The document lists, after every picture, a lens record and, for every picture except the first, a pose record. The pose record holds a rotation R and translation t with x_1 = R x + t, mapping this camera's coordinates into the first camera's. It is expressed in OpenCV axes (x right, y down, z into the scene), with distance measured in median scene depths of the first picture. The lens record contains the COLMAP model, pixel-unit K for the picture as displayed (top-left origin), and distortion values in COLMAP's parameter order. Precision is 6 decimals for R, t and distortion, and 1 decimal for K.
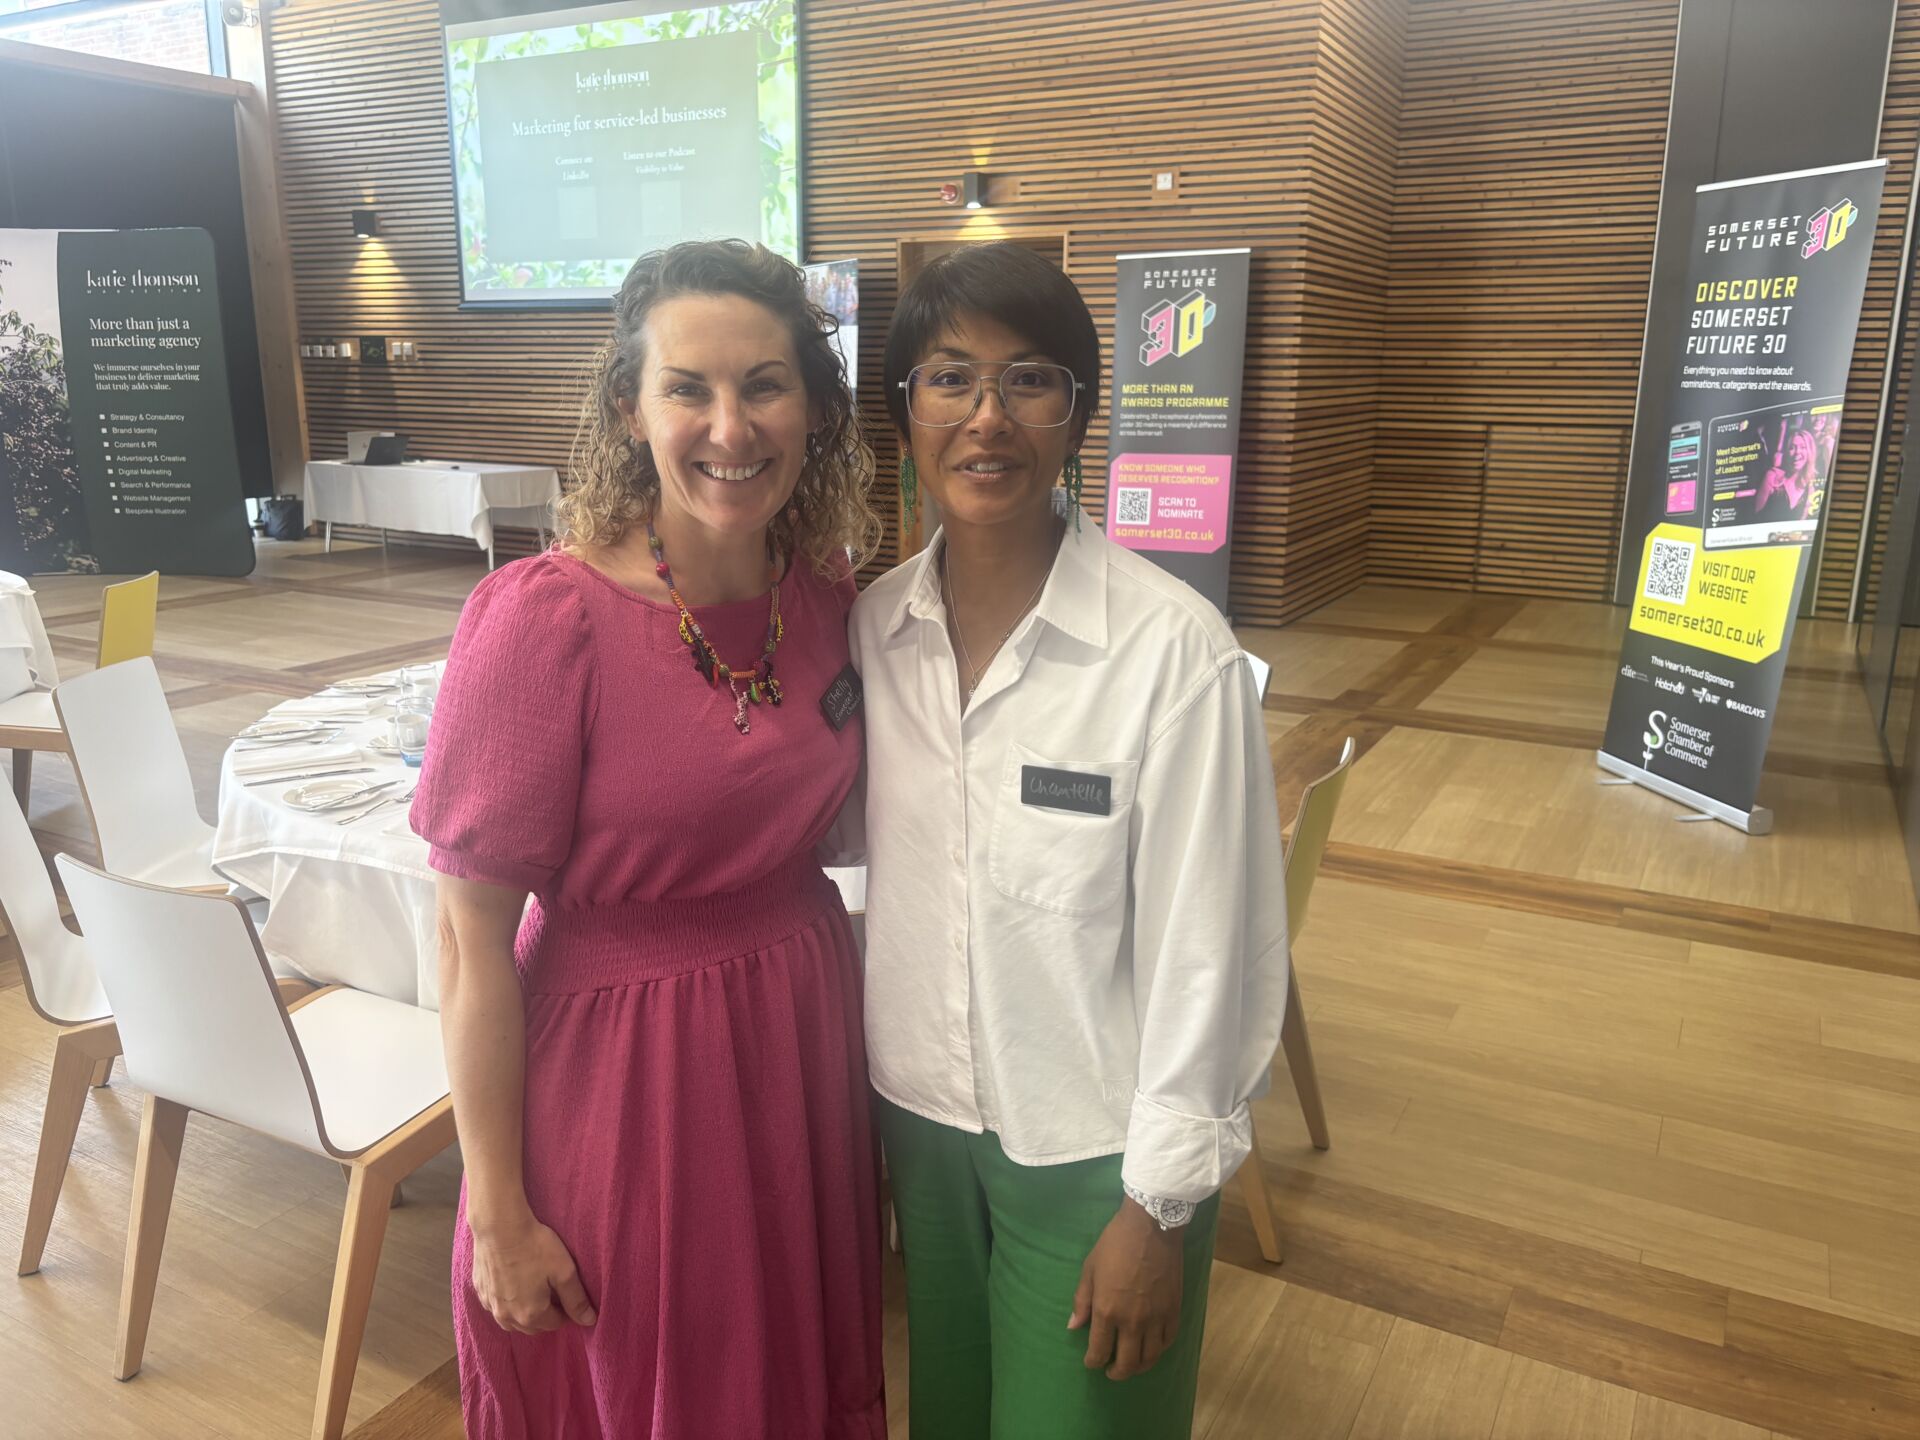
lens RADIAL K [[1456.3, 0, 953.0], [0, 1456.3, 735.0], [0, 0, 1]] dist [0.040530, -0.057413]
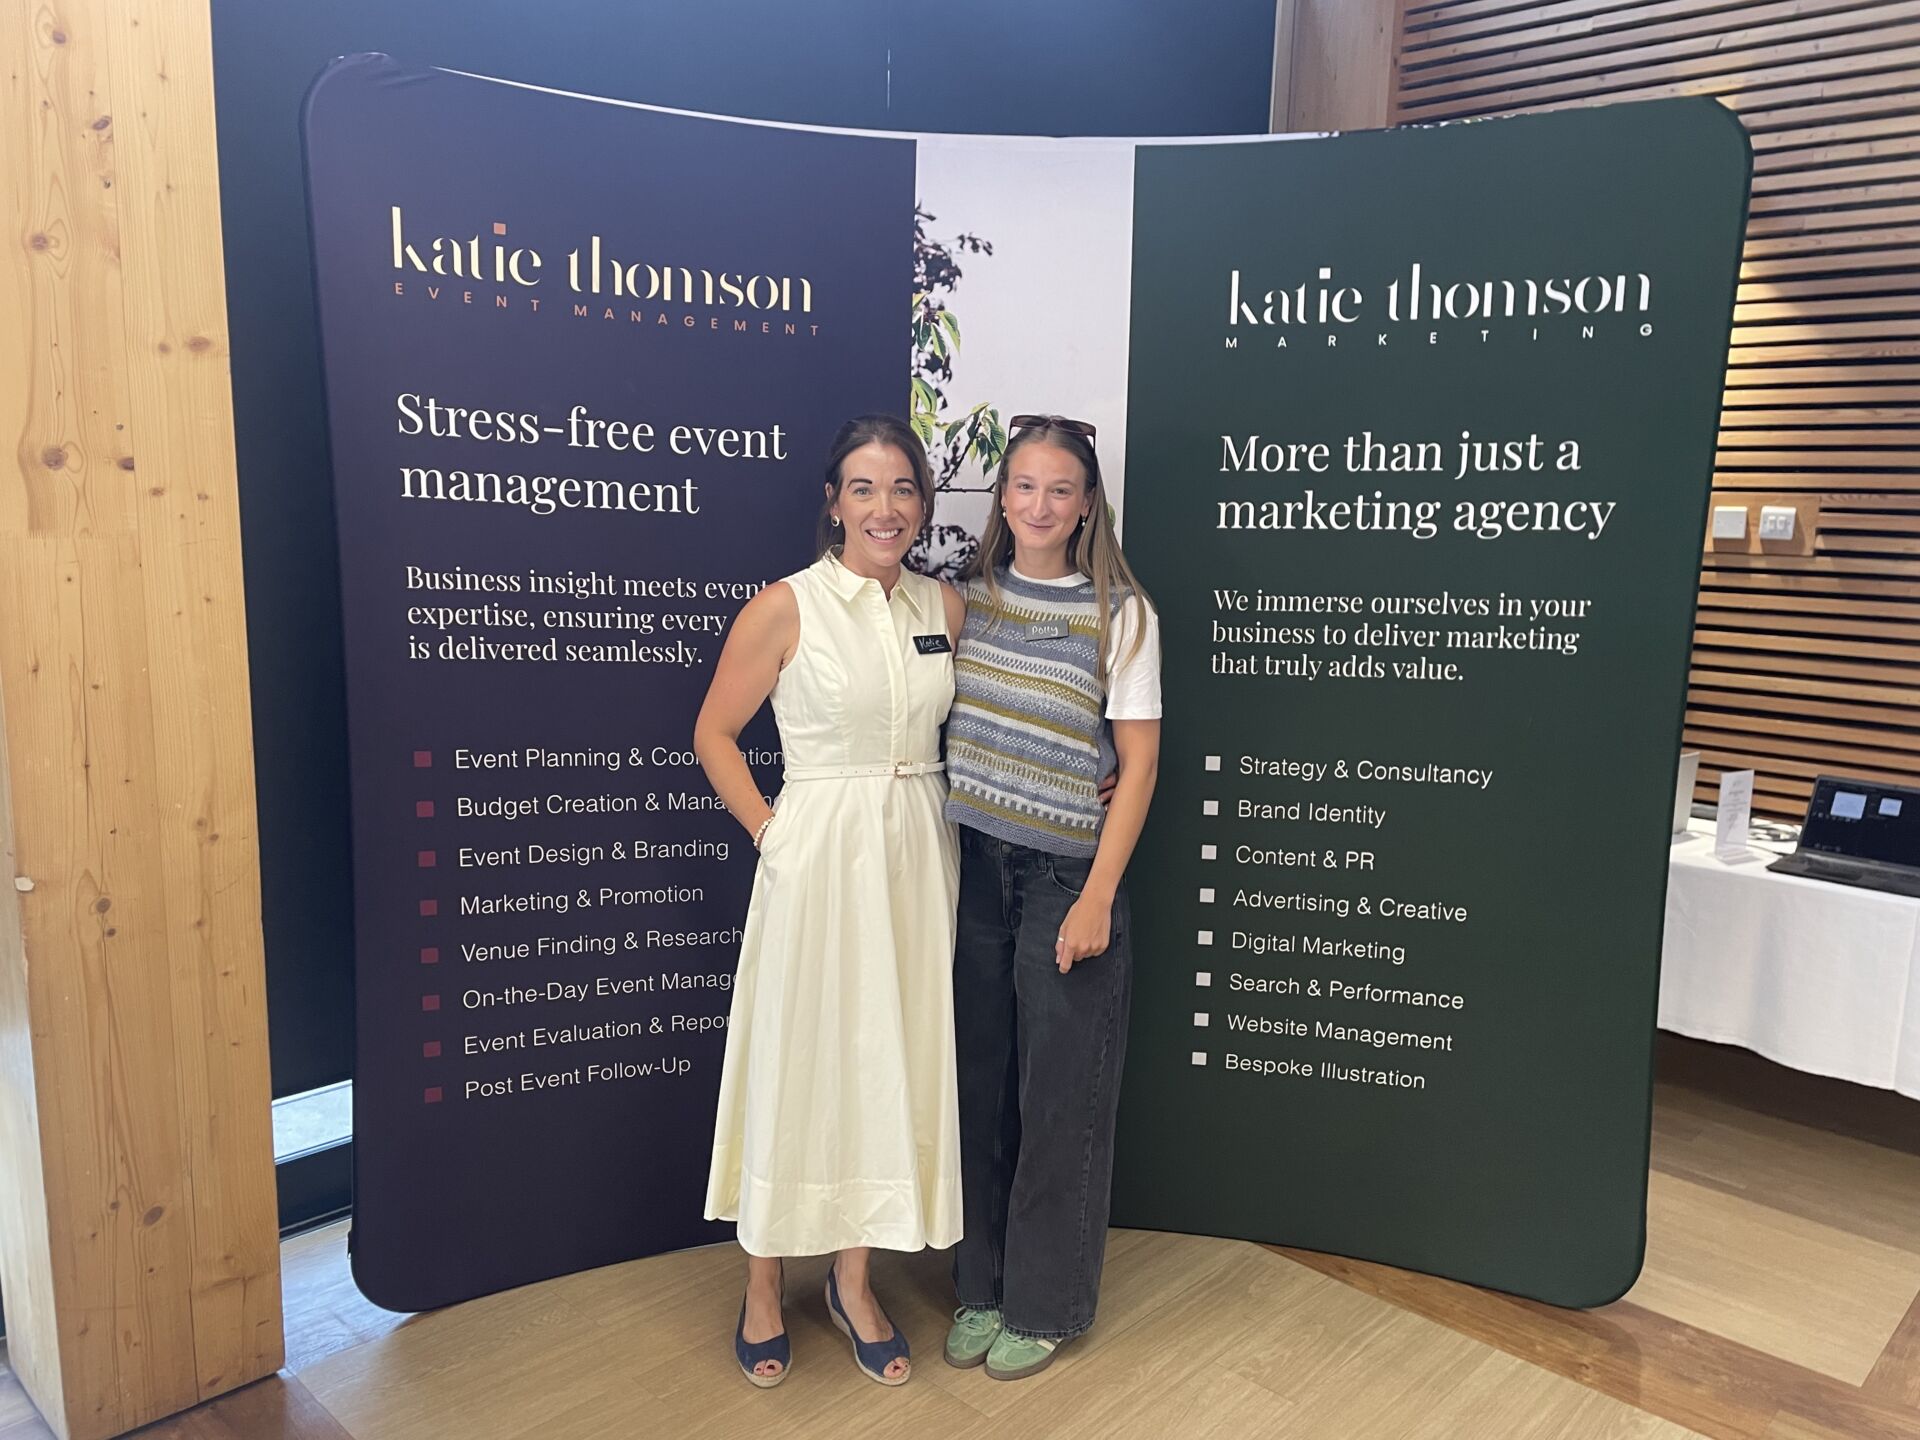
lens RADIAL K [[1451.0, 0, 983.3], [0, 1451.0, 752.0], [0, 0, 1]] dist [0.078677, -0.095434]
pose [[0.969066, 0.053850, -0.240857, -0.555987], [-0.072611, 0.994922, -0.069702, -0.195926], [0.235880, 0.085035, 0.968054, 0.707241]]
